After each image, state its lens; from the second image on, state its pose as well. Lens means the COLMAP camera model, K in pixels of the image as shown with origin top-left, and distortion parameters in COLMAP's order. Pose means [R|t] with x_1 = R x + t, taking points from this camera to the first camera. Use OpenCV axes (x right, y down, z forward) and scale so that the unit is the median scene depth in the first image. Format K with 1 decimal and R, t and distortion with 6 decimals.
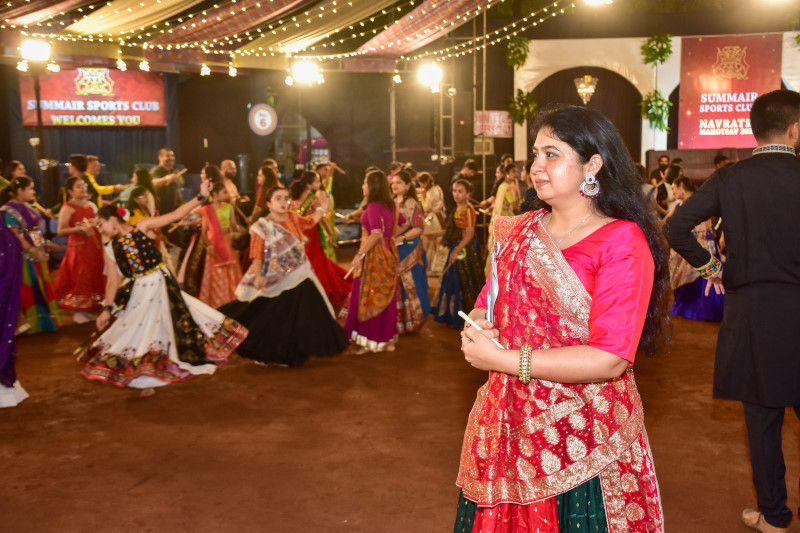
lens RADIAL K [[1037.9, 0, 400.5], [0, 1037.9, 264.2], [0, 0, 1]] dist [0.103339, 0.000000]
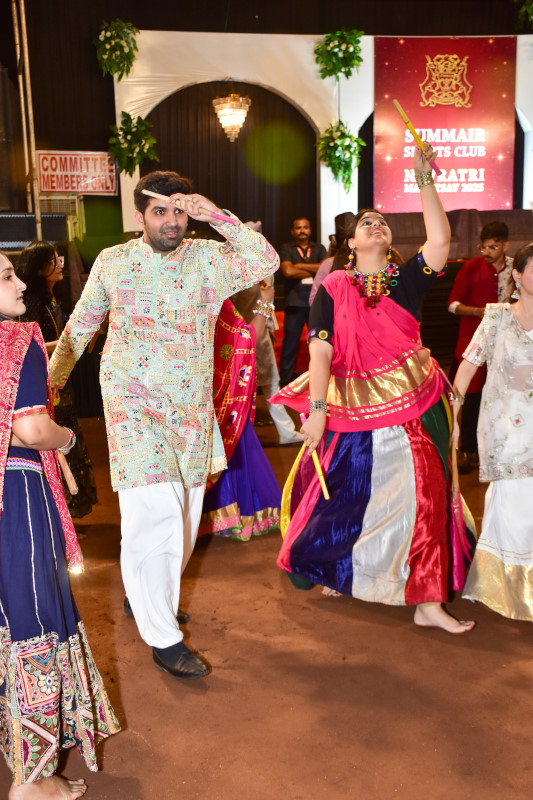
lens RADIAL K [[972.4, 0, 289.4], [0, 972.4, 394.9], [0, 0, 1]] dist [0.121338, 0.000000]
pose [[0.966945, -0.048755, 0.250282, 0.056675], [0.034233, 0.997486, 0.062053, -0.038078], [-0.252678, -0.051434, 0.966182, 0.423531]]
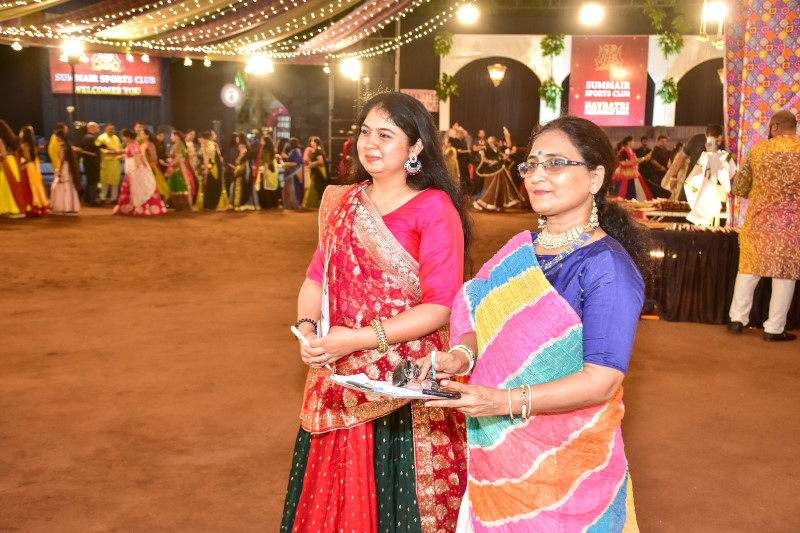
lens RADIAL K [[1037.9, 0, 400.7], [0, 1037.9, 265.3], [0, 0, 1]] dist [0.103339, 0.000000]
pose [[0.999620, 0.026899, 0.006036, 0.061699], [-0.027093, 0.999028, 0.034763, 0.021039], [-0.005095, -0.034913, 0.999377, -0.264866]]
